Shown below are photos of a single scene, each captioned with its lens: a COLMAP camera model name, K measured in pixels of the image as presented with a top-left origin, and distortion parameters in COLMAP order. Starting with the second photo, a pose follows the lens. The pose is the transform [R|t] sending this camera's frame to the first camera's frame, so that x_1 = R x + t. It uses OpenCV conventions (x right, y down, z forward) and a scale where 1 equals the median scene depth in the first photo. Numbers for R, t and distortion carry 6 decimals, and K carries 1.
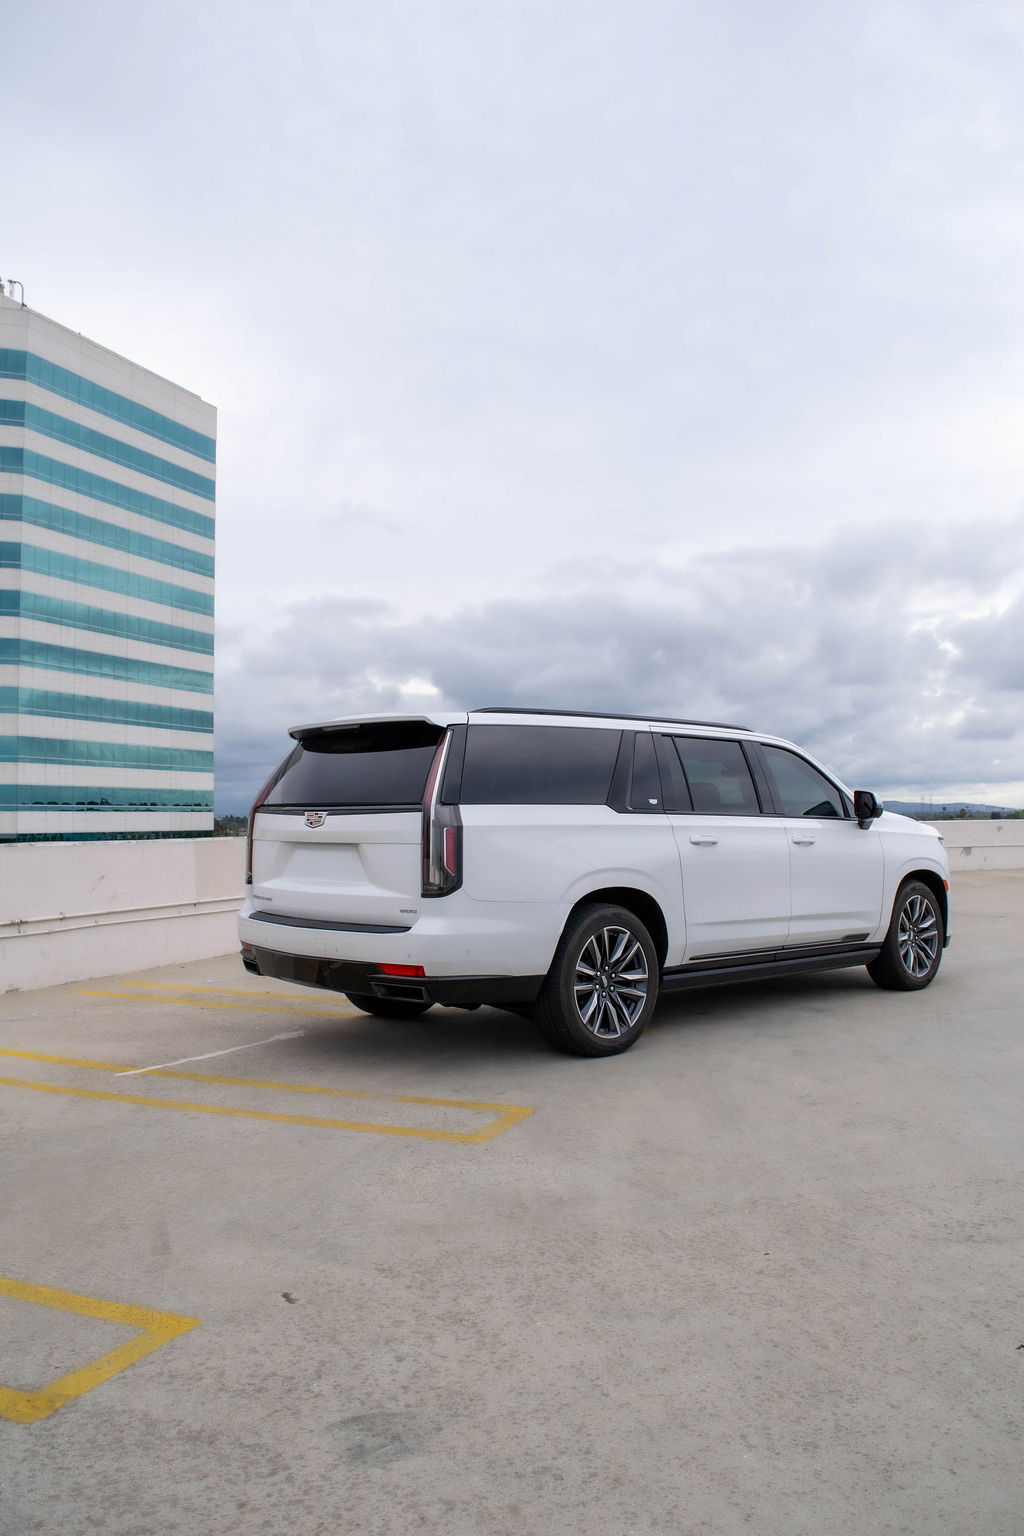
lens RADIAL K [[1208.4, 0, 505.7], [0, 1208.4, 770.8], [0, 0, 1]] dist [-0.085620, 0.008148]
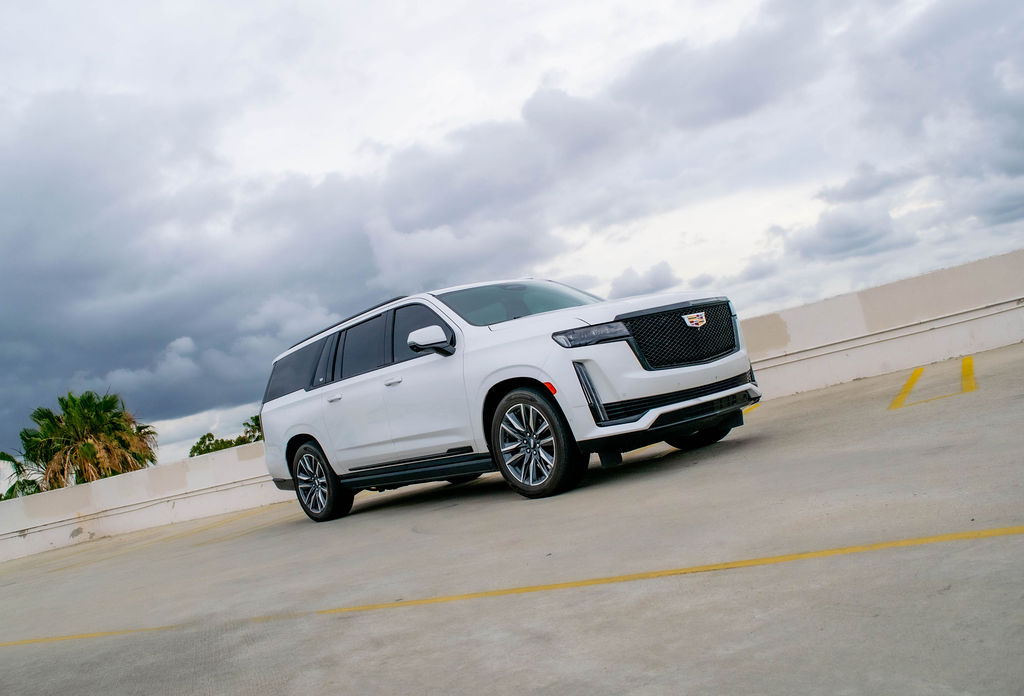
lens RADIAL K [[924.4, 0, 512.0], [0, 924.4, 348.0], [0, 0, 1]] dist [-0.072529, 0.005563]
pose [[-0.042785, -0.070801, -0.996572, 1.411956], [0.243676, 0.966623, -0.079135, 0.150826], [0.968912, -0.246227, -0.024104, 1.300270]]
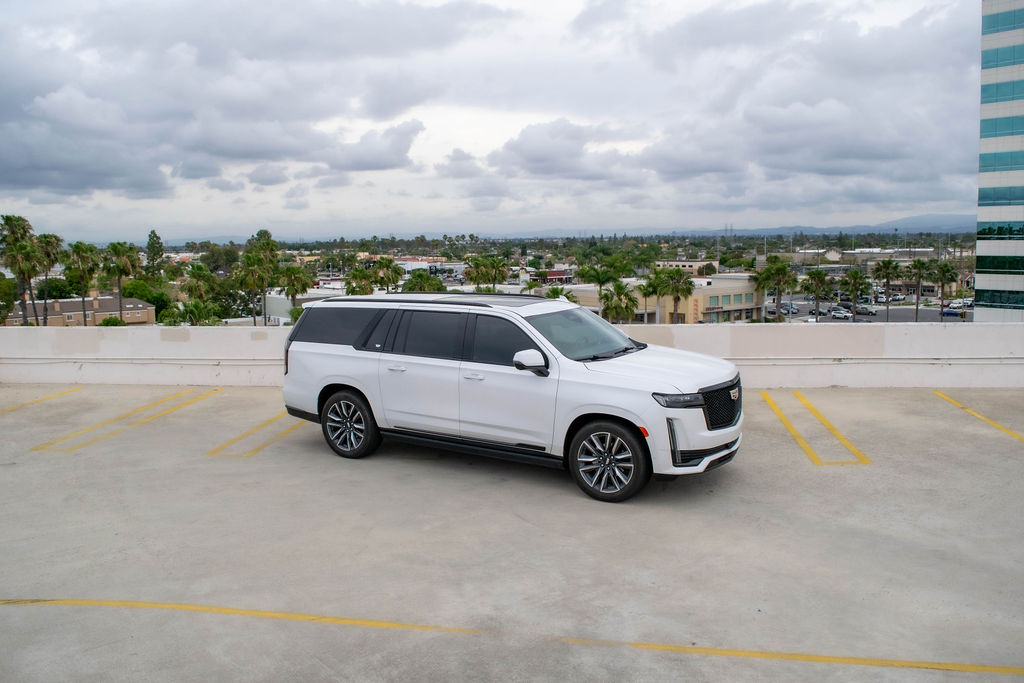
lens RADIAL K [[815.5, 0, 509.9], [0, 815.5, 340.0], [0, 0, 1]] dist [-0.092220, 0.019352]
pose [[0.297853, 0.109217, -0.948343, 1.471547], [0.034157, 0.991578, 0.124924, -0.146094], [0.954001, -0.069601, 0.291614, 0.811810]]
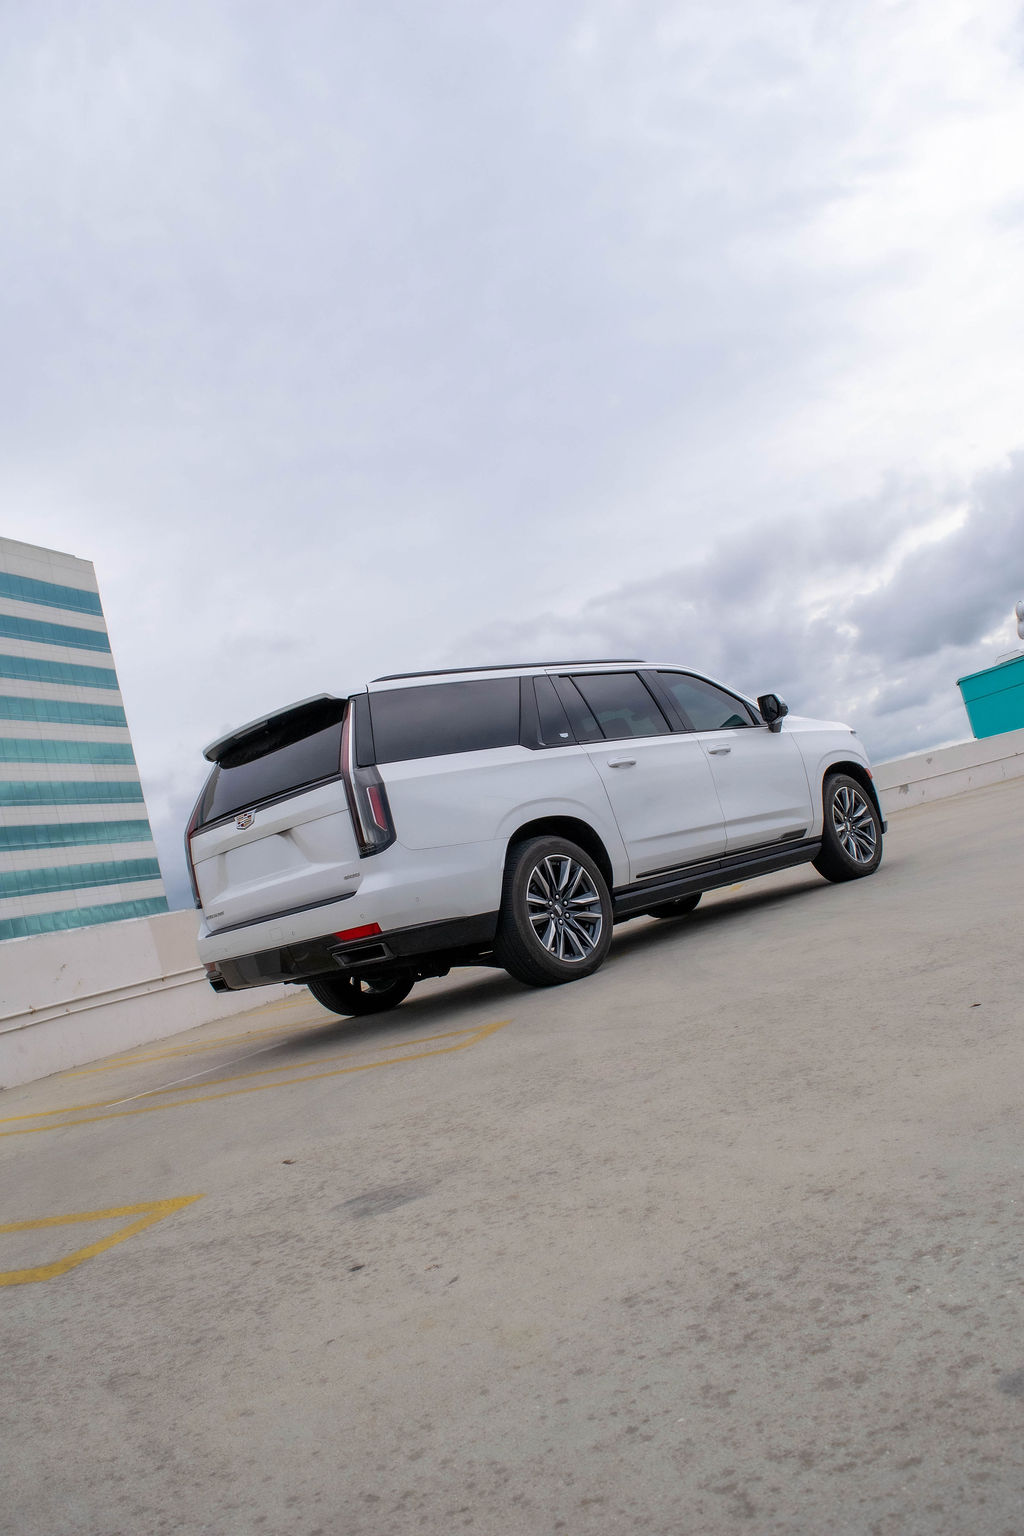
lens RADIAL K [[1203.3, 0, 506.8], [0, 1203.3, 777.1], [0, 0, 1]] dist [-0.092255, 0.011754]
pose [[0.970278, -0.235969, 0.053661, 0.010604], [0.238761, 0.969606, -0.053449, 0.103597], [-0.039417, 0.064673, 0.997128, -0.023772]]
